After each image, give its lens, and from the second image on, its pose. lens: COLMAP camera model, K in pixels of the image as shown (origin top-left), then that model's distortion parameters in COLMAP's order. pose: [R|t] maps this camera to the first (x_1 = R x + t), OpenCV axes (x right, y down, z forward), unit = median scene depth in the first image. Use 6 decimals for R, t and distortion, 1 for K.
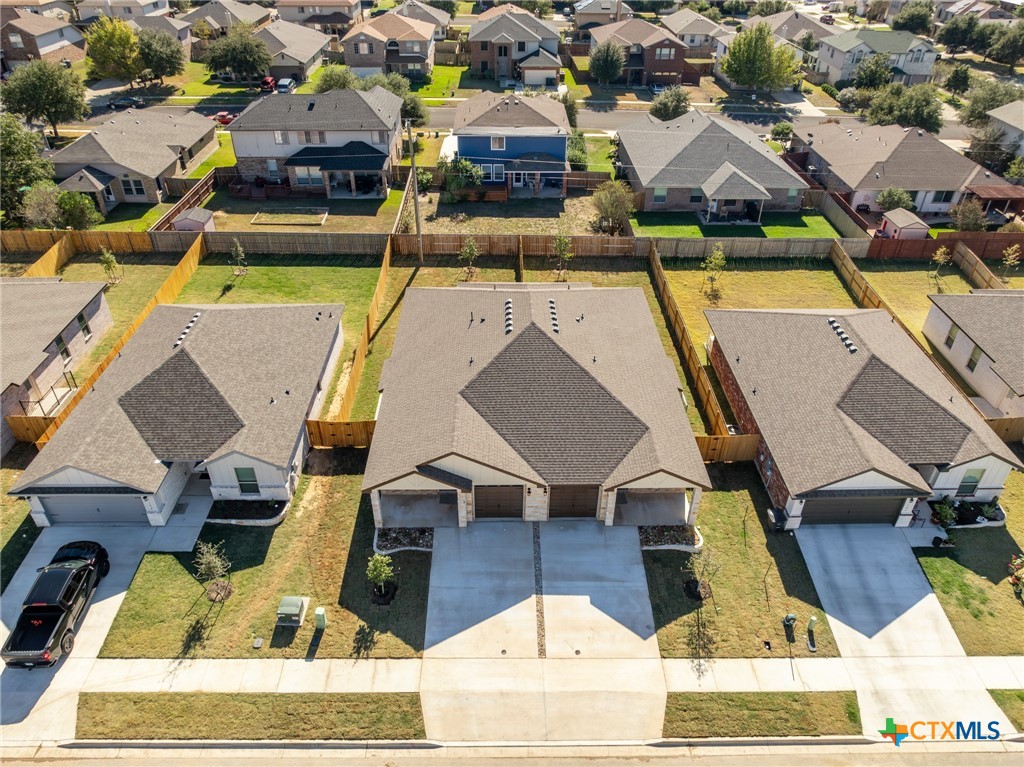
lens RADIAL K [[718.2, 0, 512.0], [0, 718.2, 383.5], [0, 0, 1]] dist [-0.027826, 0.010406]
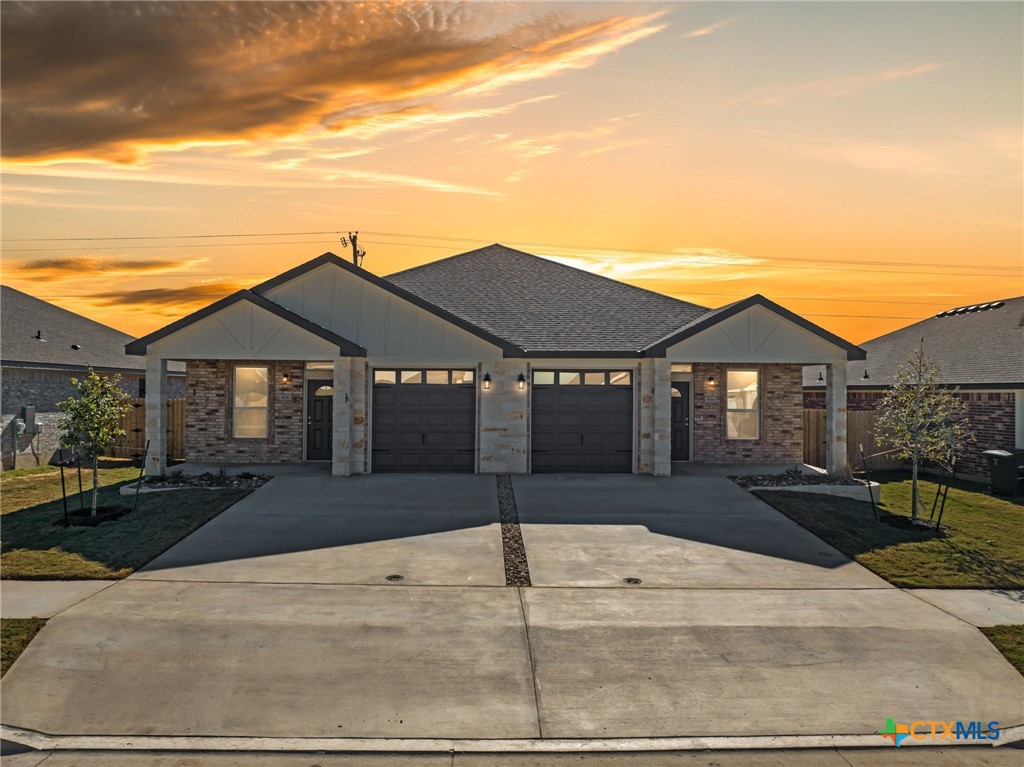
lens RADIAL K [[723.7, 0, 512.0], [0, 723.7, 383.5], [0, 0, 1]] dist [-0.027373, 0.006209]
pose [[0.999600, 0.000892, 0.028255, 0.024682], [0.016014, 0.805798, -0.591974, 0.401445], [-0.023296, 0.592190, 0.805462, 0.568016]]
